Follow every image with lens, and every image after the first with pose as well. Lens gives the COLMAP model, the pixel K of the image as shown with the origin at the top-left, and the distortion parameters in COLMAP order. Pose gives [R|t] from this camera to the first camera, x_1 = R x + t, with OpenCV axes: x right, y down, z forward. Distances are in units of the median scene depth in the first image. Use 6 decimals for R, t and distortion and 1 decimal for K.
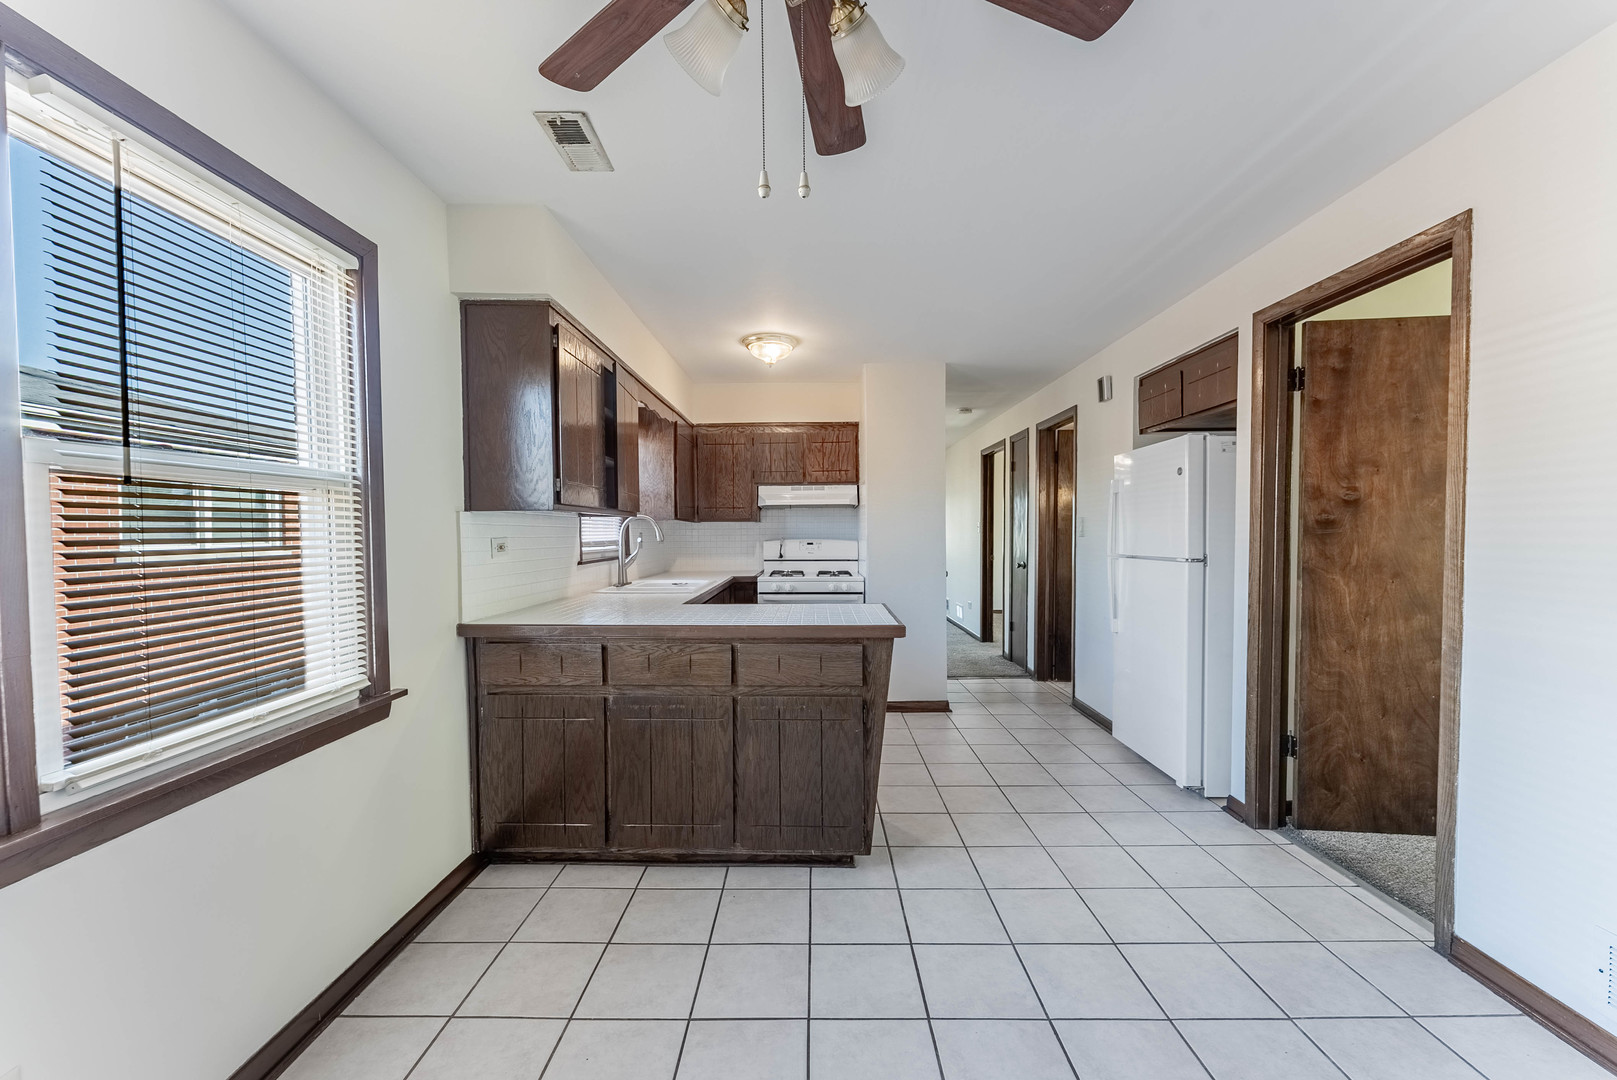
lens RADIAL K [[648.6, 0, 801.3], [0, 648.6, 545.0], [0, 0, 1]] dist [-0.001760, -0.000020]
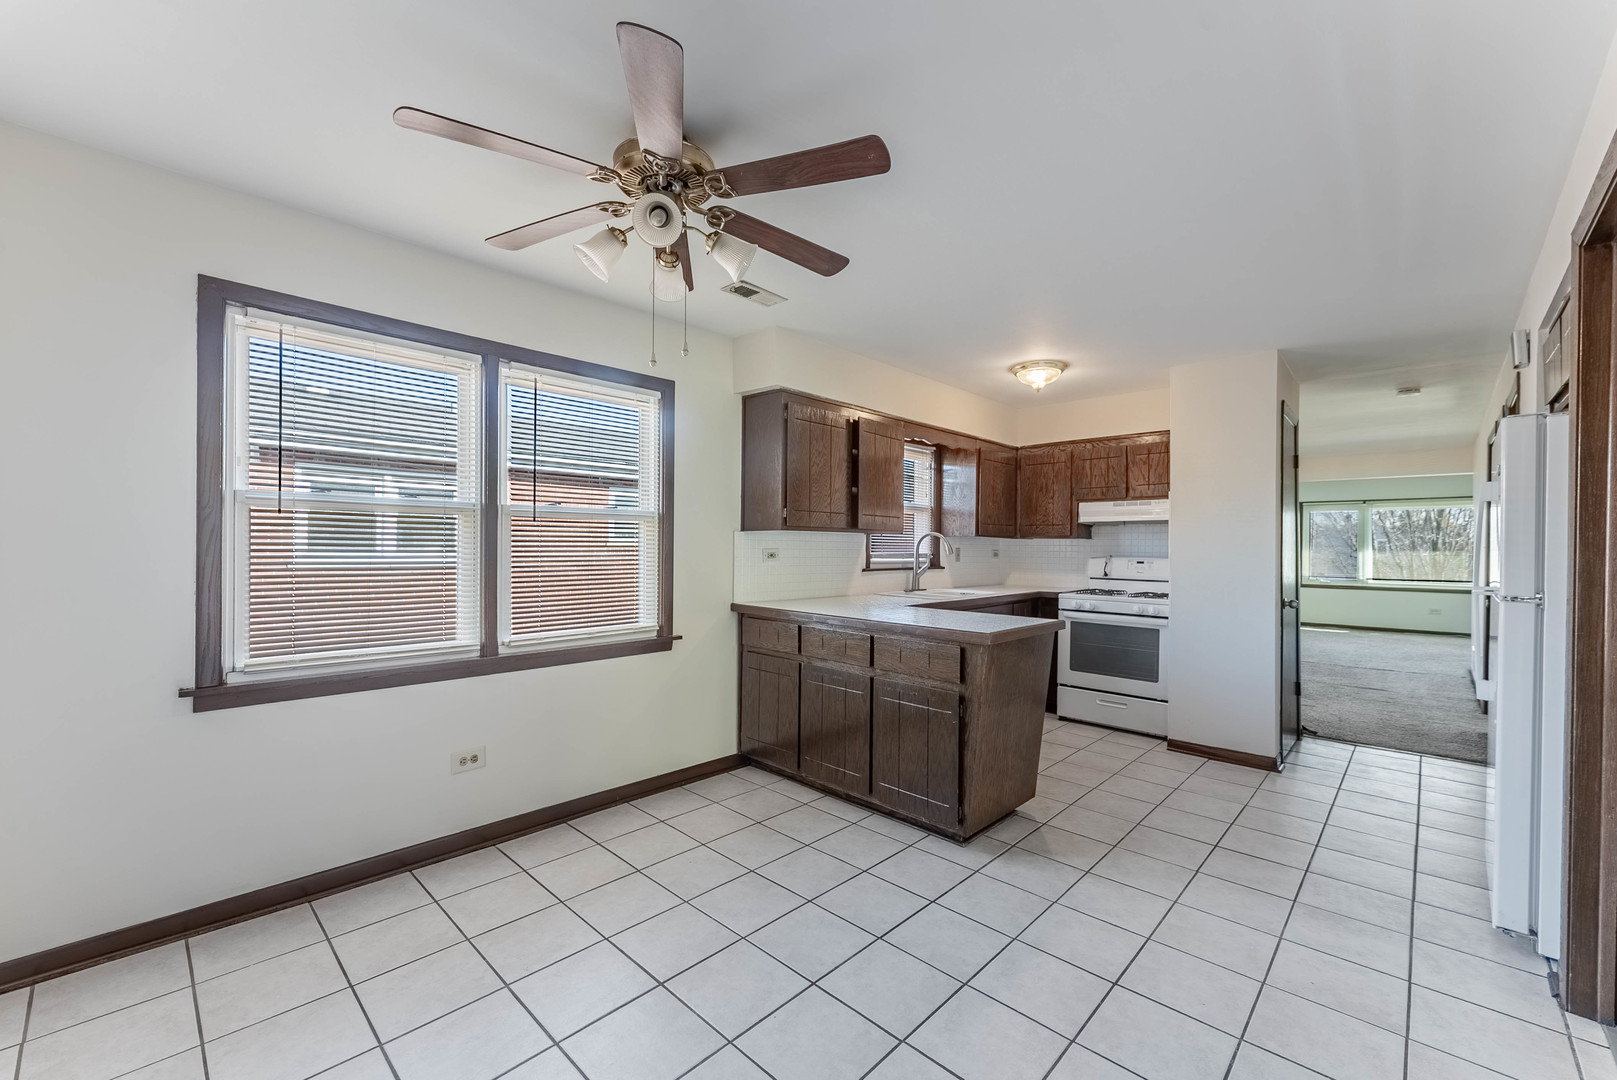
lens RADIAL K [[648.6, 0, 804.1], [0, 648.6, 543.7], [0, 0, 1]] dist [-0.001760, -0.000020]
pose [[0.725035, 0.010016, -0.688639, 0.635221], [-0.028177, 0.999488, -0.015130, -0.002685], [0.688136, 0.030374, 0.724946, -0.018651]]
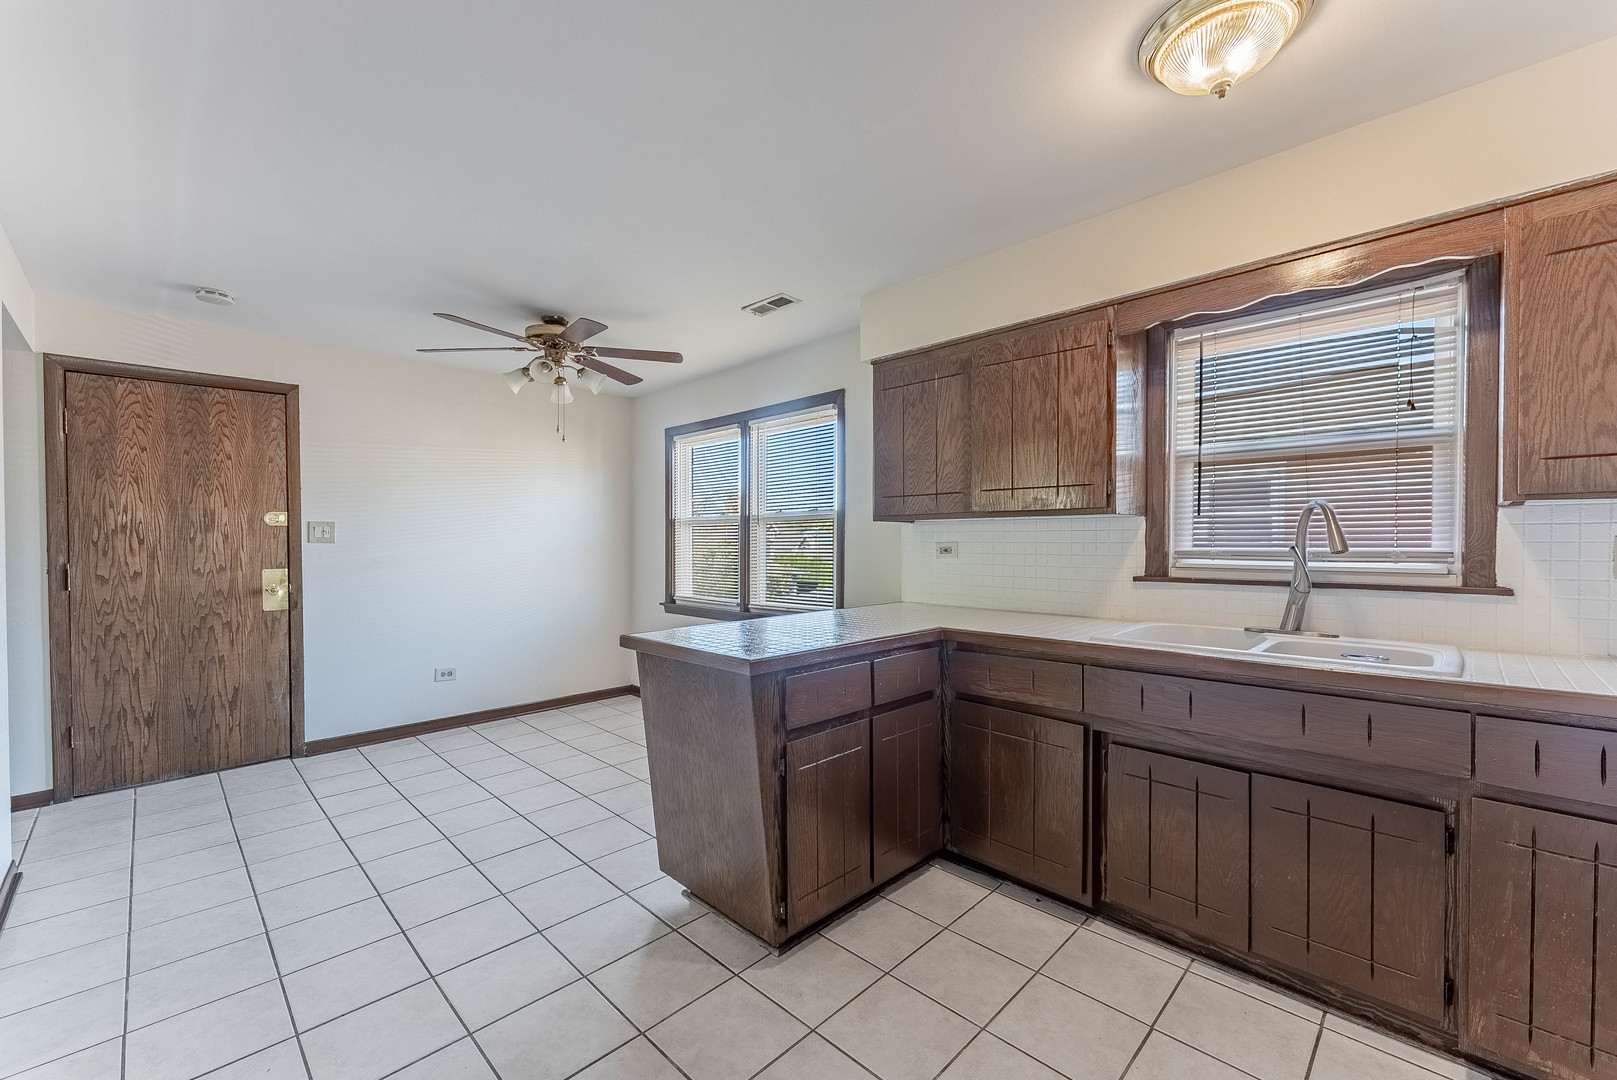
lens RADIAL K [[648.6, 0, 809.3], [0, 648.6, 548.5], [0, 0, 1]] dist [-0.001760, -0.000020]
pose [[-0.691387, 0.017192, -0.722280, 0.618405], [-0.008380, 0.999459, 0.031811, -0.038036], [0.722436, 0.028046, -0.690869, 1.738323]]
